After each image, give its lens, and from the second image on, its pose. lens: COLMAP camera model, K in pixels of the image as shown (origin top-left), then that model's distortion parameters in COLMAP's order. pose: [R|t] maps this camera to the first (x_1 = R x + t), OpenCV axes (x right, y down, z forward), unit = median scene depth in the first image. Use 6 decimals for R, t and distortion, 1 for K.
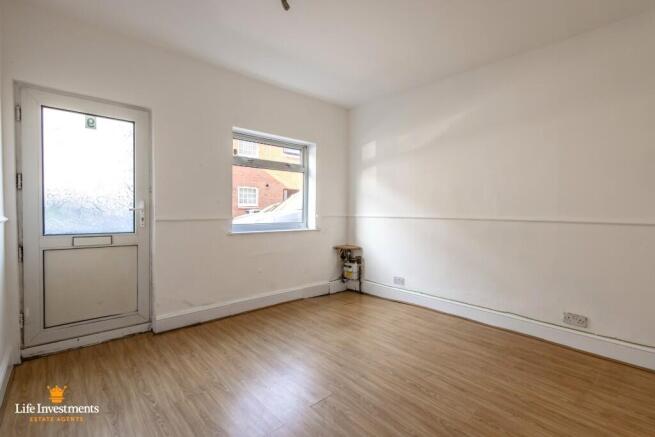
lens RADIAL K [[294.4, 0, 327.5], [0, 294.4, 218.5], [0, 0, 1]] dist [0.001178, -0.000048]
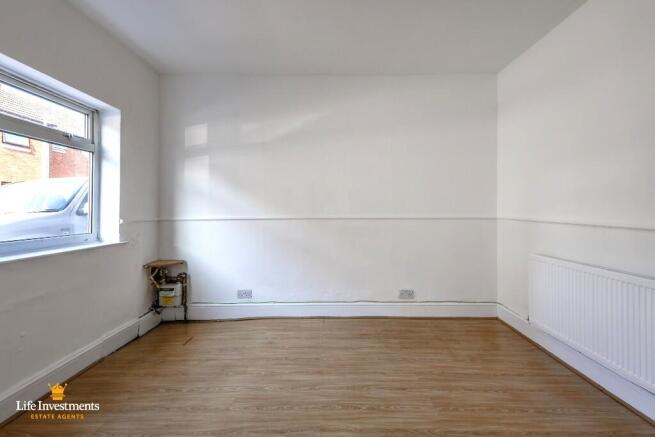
lens RADIAL K [[301.2, 0, 327.6], [0, 301.2, 207.9], [0, 0, 1]] dist [0.008759, 0.000091]
pose [[0.677045, -0.010036, 0.735873, -0.246979], [0.032262, 0.999350, -0.016054, -0.015330], [-0.735234, 0.034610, 0.676929, 0.244263]]
